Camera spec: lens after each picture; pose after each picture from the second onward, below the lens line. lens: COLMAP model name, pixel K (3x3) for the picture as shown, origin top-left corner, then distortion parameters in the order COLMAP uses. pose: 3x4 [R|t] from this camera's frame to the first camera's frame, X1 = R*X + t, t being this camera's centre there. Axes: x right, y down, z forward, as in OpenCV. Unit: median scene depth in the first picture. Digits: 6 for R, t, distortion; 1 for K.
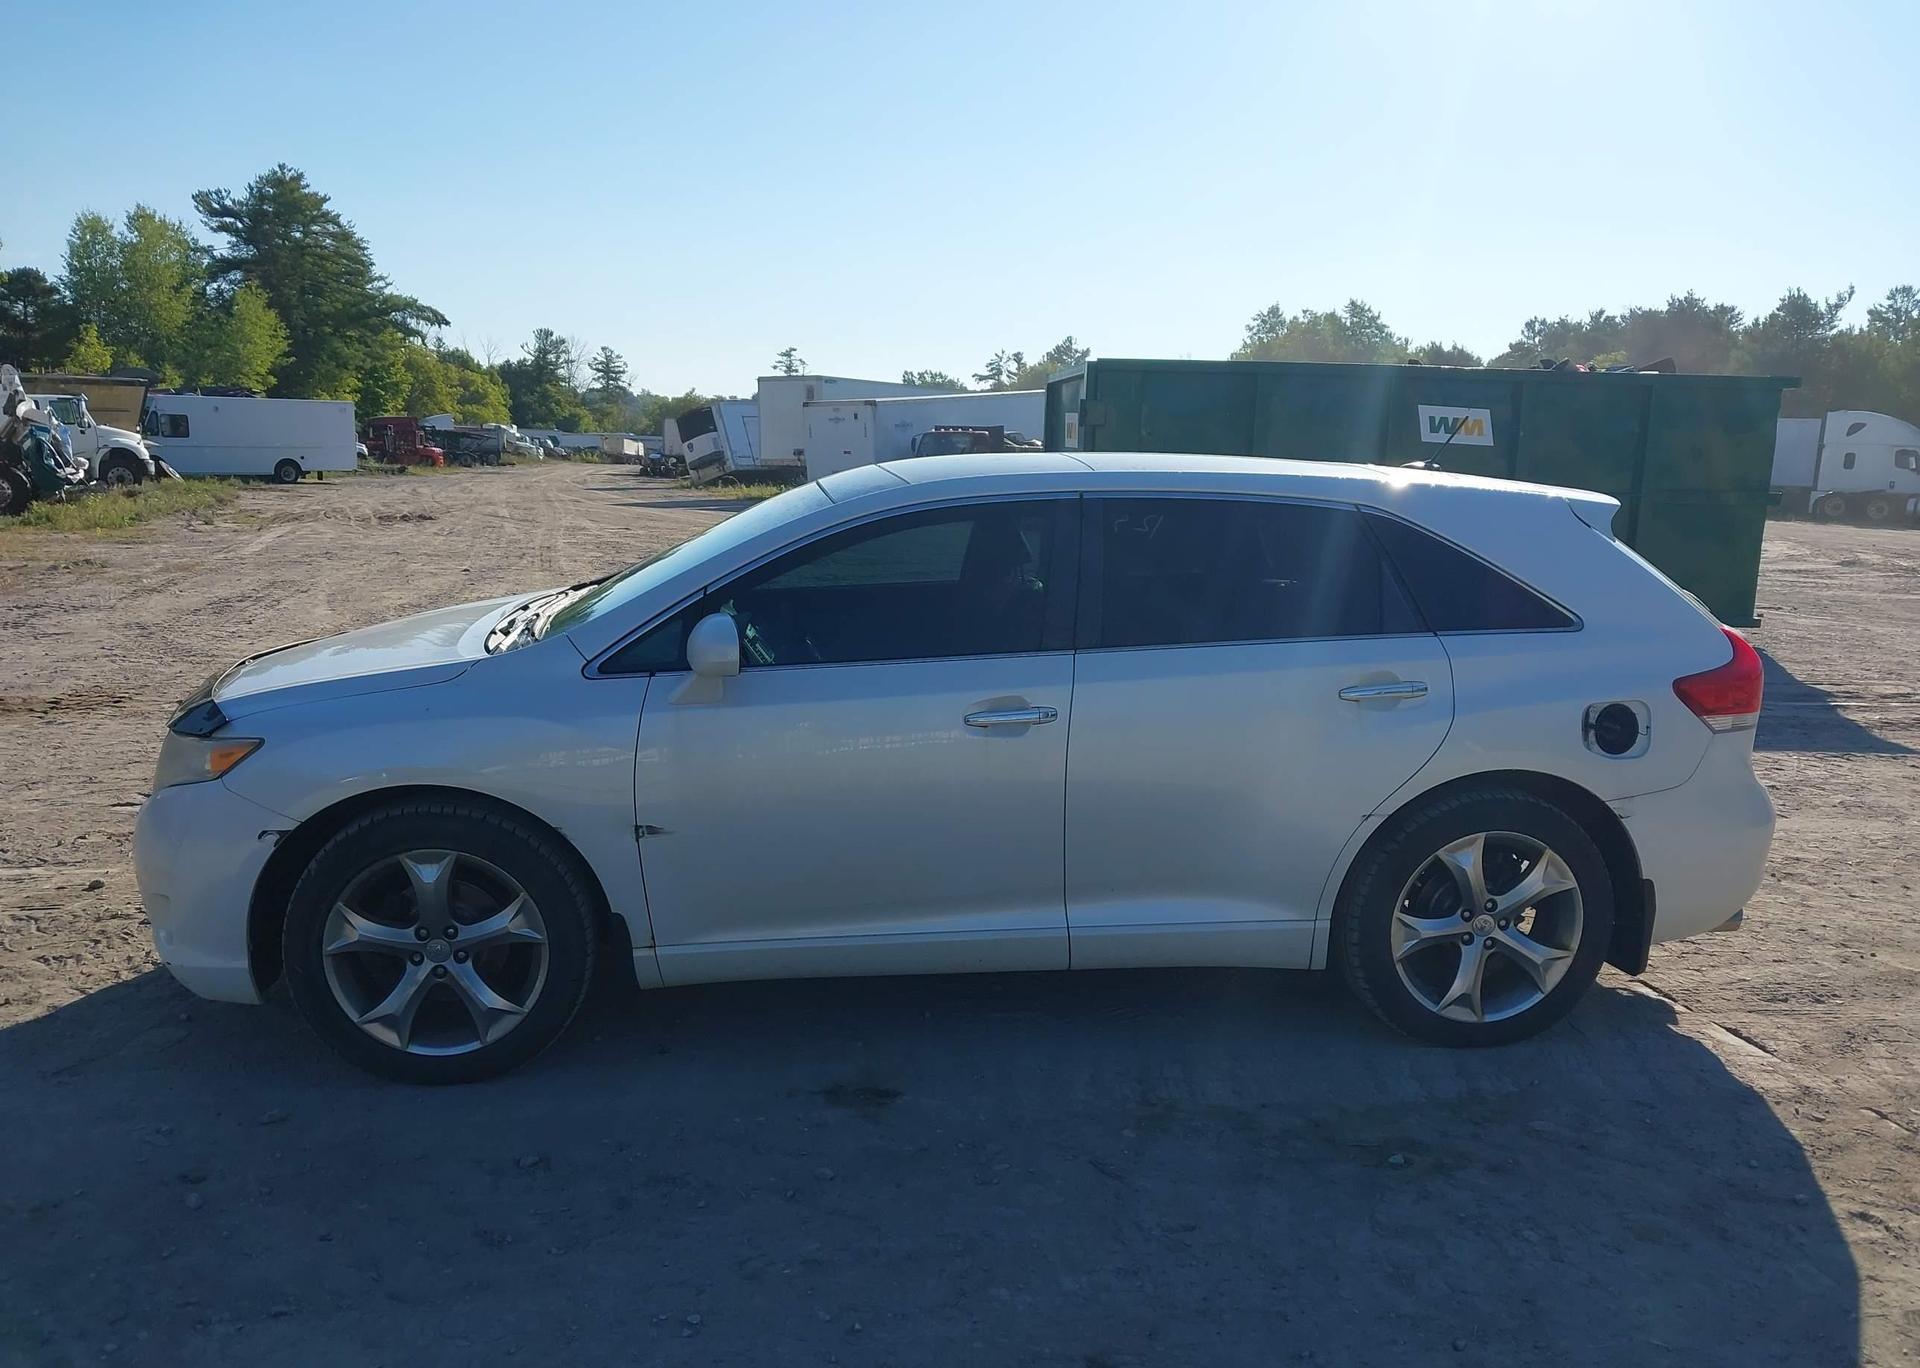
lens RADIAL K [[1525.3, 0, 944.9], [0, 1525.3, 686.5], [0, 0, 1]] dist [0.008429, -0.002507]
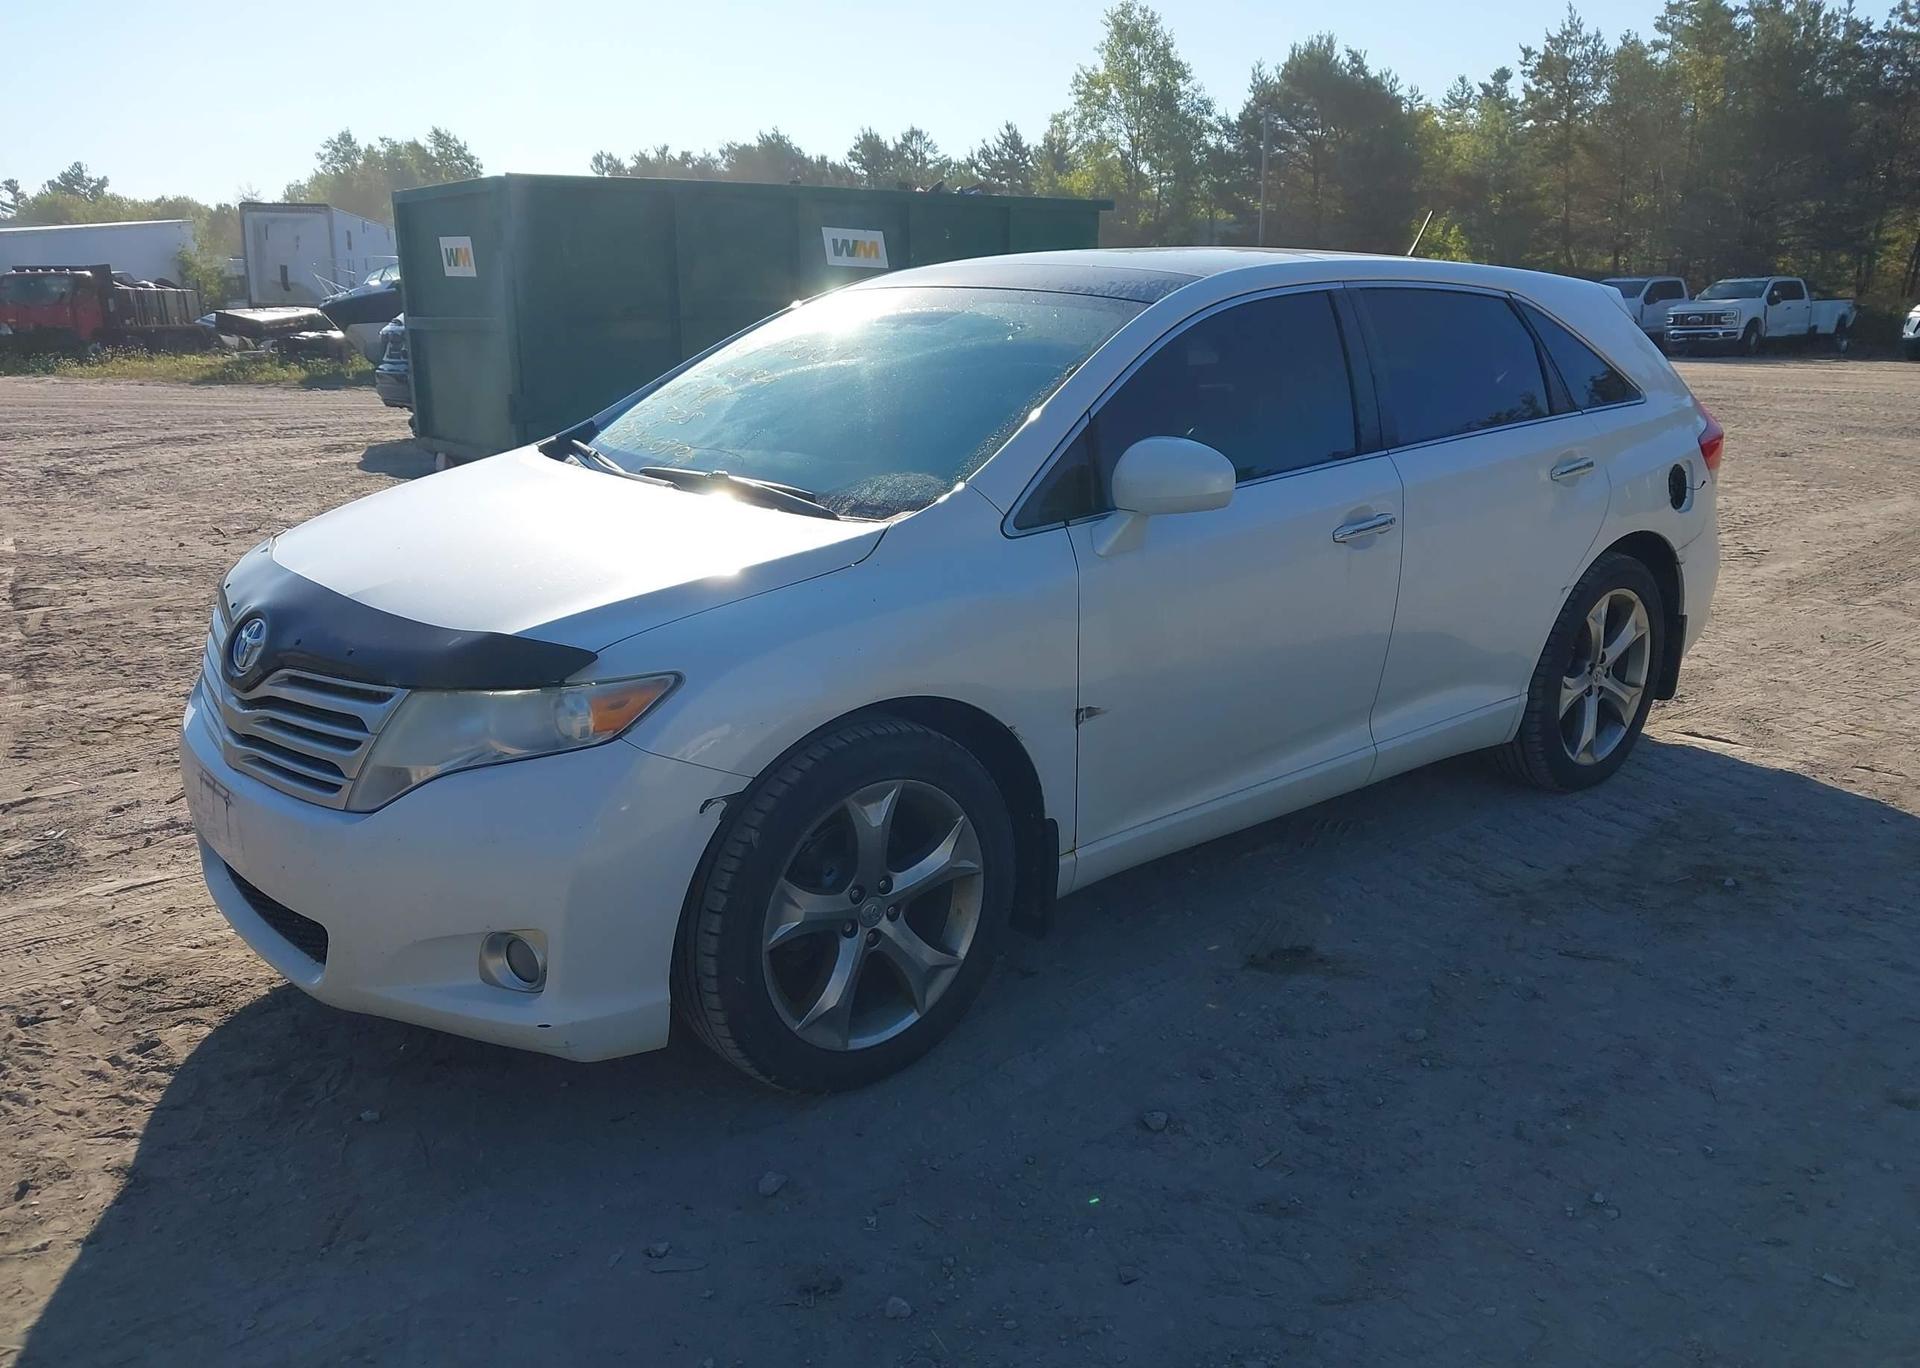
lens RADIAL K [[1525.3, 0, 936.6], [0, 1525.3, 677.6], [0, 0, 1]] dist [0.008429, -0.002507]
pose [[0.846491, -0.155829, 0.509088, -0.625683], [0.106270, 0.986419, 0.125235, -0.034003], [-0.521690, -0.051909, 0.851555, 0.307348]]
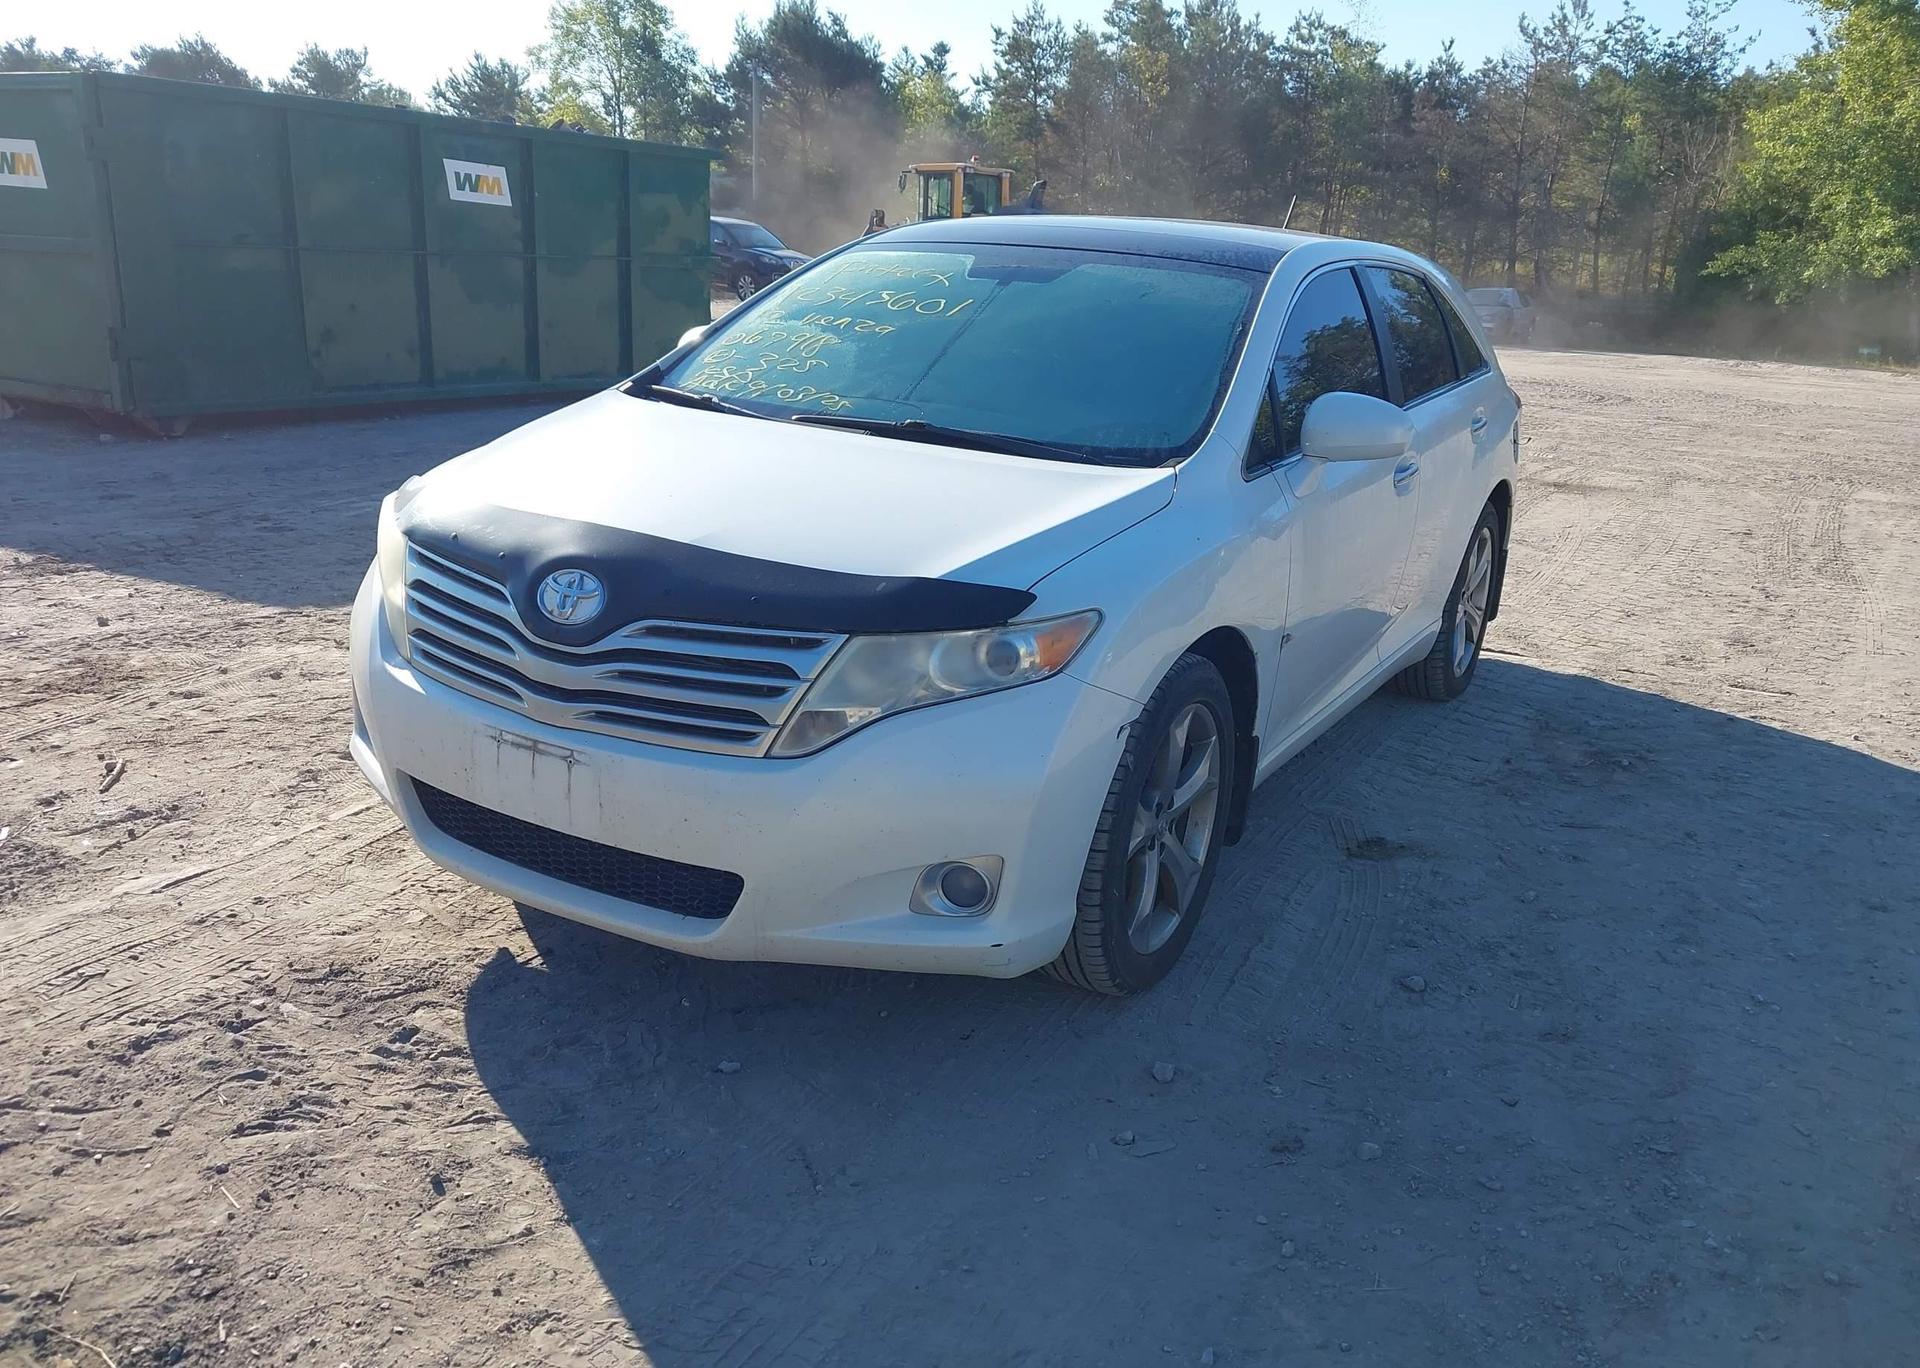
lens RADIAL K [[1525.3, 0, 944.0], [0, 1525.3, 684.2], [0, 0, 1]] dist [0.008429, -0.002507]
pose [[0.620013, -0.207345, 0.756699, -0.951073], [0.091481, 0.976975, 0.192746, -0.071927], [-0.779240, -0.050282, 0.624705, 0.526182]]
